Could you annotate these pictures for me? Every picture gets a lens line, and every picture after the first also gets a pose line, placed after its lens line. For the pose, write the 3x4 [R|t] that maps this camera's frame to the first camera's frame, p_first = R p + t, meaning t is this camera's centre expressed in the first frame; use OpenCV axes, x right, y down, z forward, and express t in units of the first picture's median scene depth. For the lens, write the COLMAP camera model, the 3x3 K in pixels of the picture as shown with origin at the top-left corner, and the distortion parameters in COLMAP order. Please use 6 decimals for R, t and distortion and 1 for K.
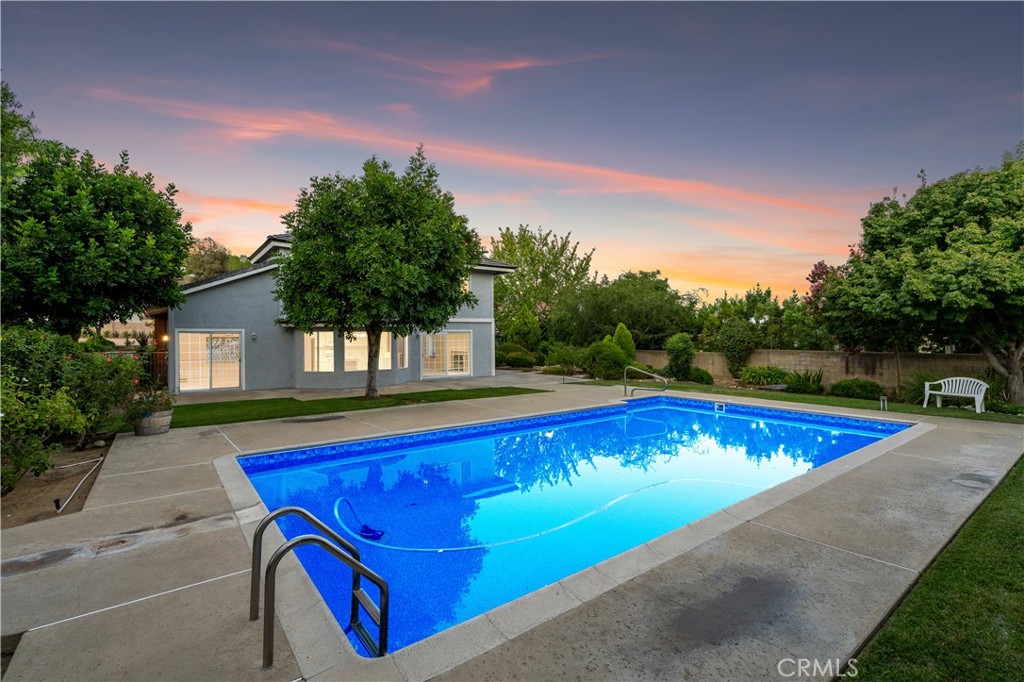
lens RADIAL K [[470.3, 0, 511.9], [0, 470.3, 338.5], [0, 0, 1]] dist [-0.001024, -0.000150]
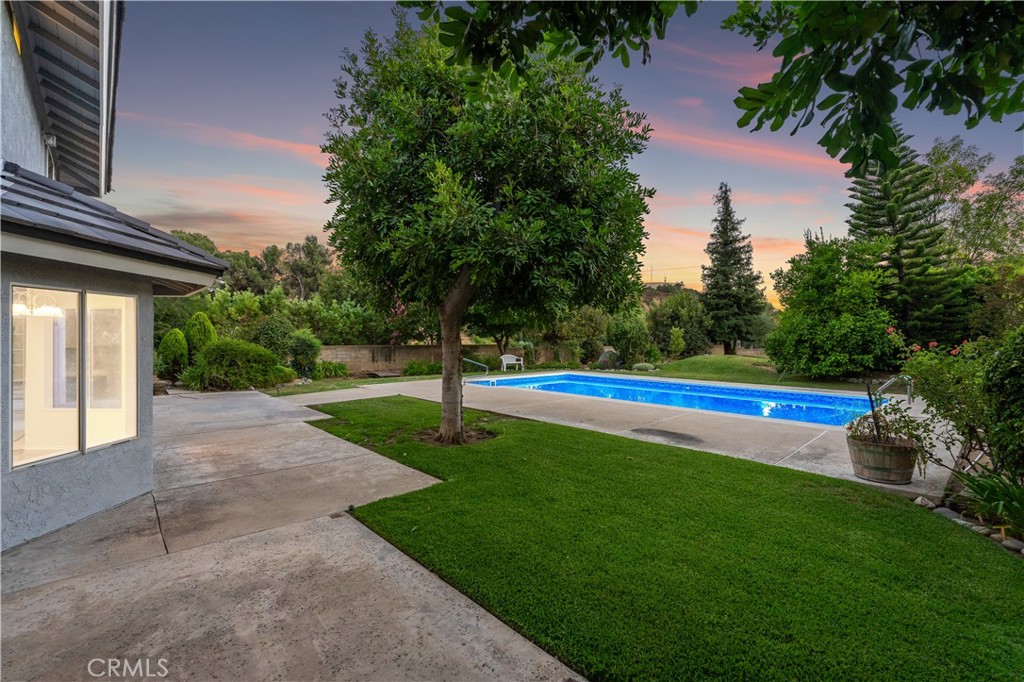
lens RADIAL K [[455.9, 0, 510.1], [0, 455.9, 339.2], [0, 0, 1]] dist [-0.008434, 0.004233]
pose [[-0.102025, 0.000024, 0.994782, -2.334859], [0.001561, 0.999999, 0.000136, 0.037452], [-0.994781, 0.001567, -0.102025, 2.805564]]
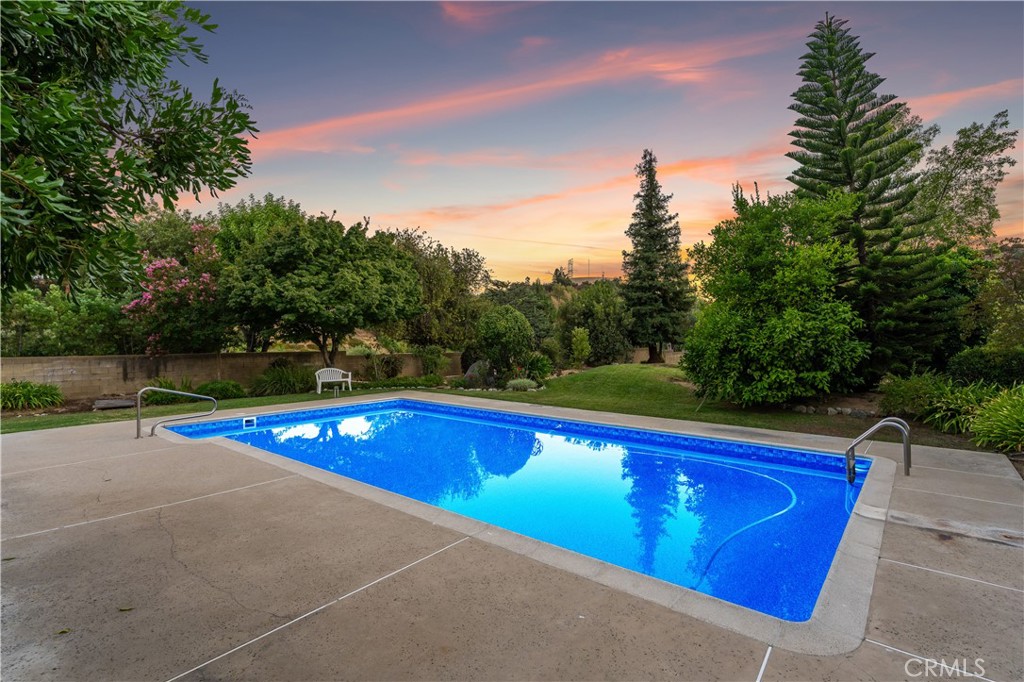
lens RADIAL K [[509.3, 0, 508.7], [0, 509.3, 336.8], [0, 0, 1]] dist [-0.007797, 0.000029]
pose [[-0.243414, 0.004142, 0.969914, -1.426626], [0.004462, 0.999985, -0.003150, -0.002272], [-0.969912, 0.003561, -0.243428, 2.024733]]
